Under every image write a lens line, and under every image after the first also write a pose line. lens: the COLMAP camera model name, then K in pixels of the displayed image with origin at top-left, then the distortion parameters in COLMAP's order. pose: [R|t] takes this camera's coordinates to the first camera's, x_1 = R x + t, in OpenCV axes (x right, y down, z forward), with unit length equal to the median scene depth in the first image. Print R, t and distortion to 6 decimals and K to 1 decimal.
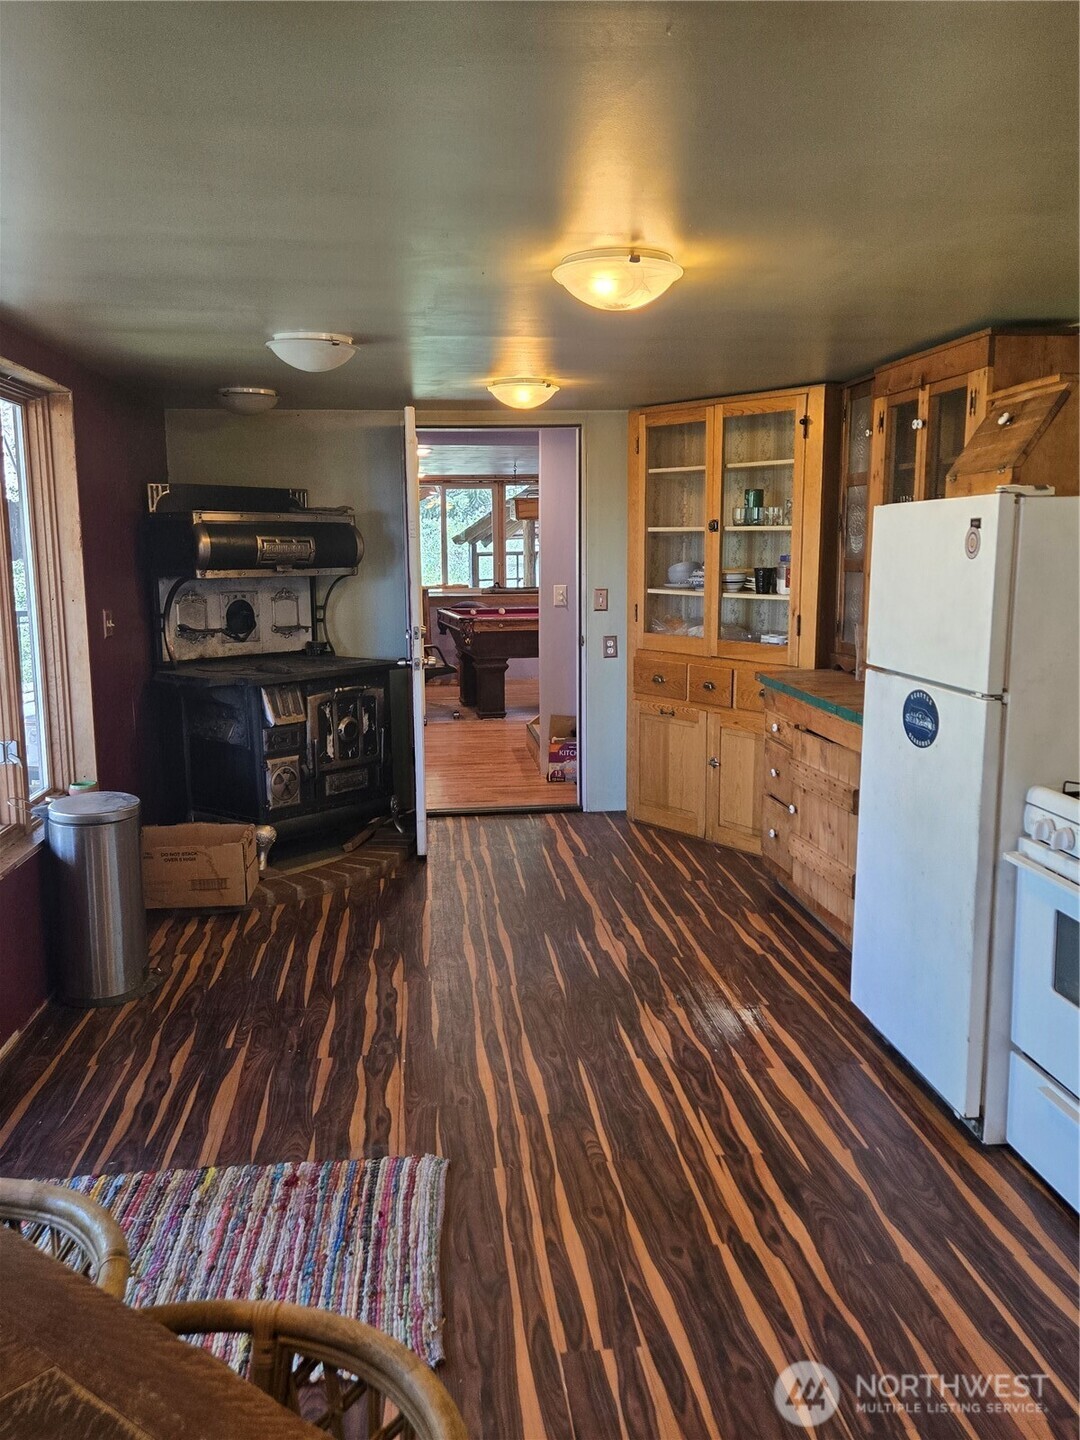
lens RADIAL K [[1182.9, 0, 539.8], [0, 1182.9, 720.9], [0, 0, 1]] dist [0.001746, -0.002811]
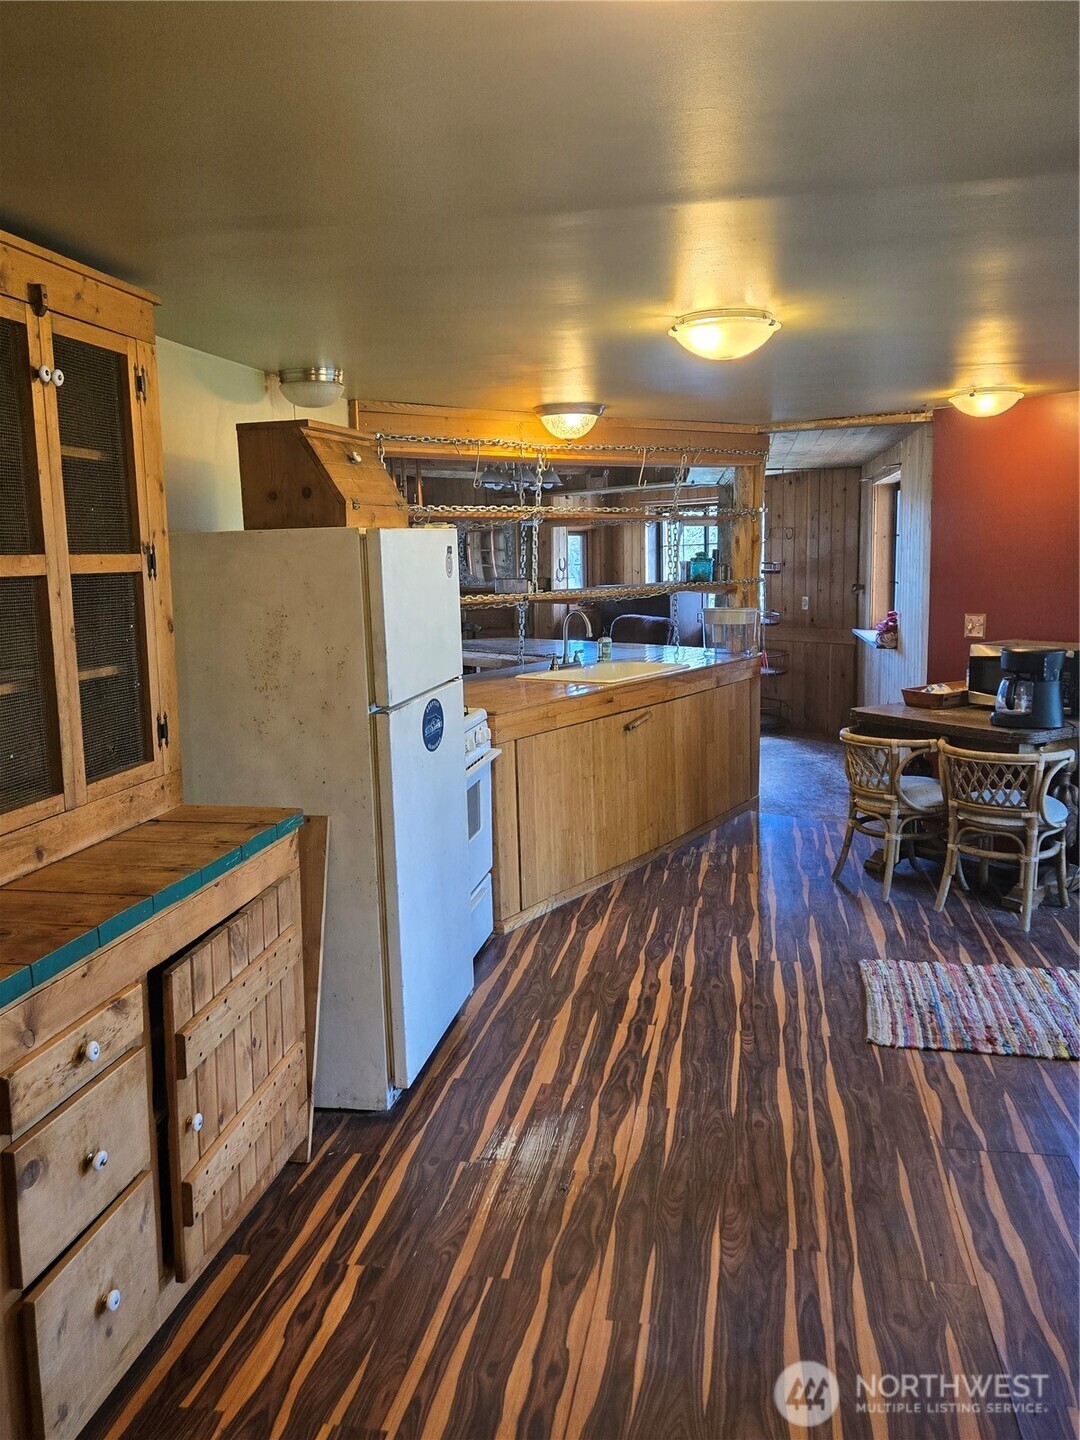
lens RADIAL K [[1182.9, 0, 538.8], [0, 1182.9, 716.9], [0, 0, 1]] dist [0.001746, -0.002811]
pose [[-0.957730, -0.009469, 0.287514, -0.088995], [0.075648, 0.955992, 0.283473, -0.299982], [-0.277545, 0.293240, -0.914865, 1.886234]]
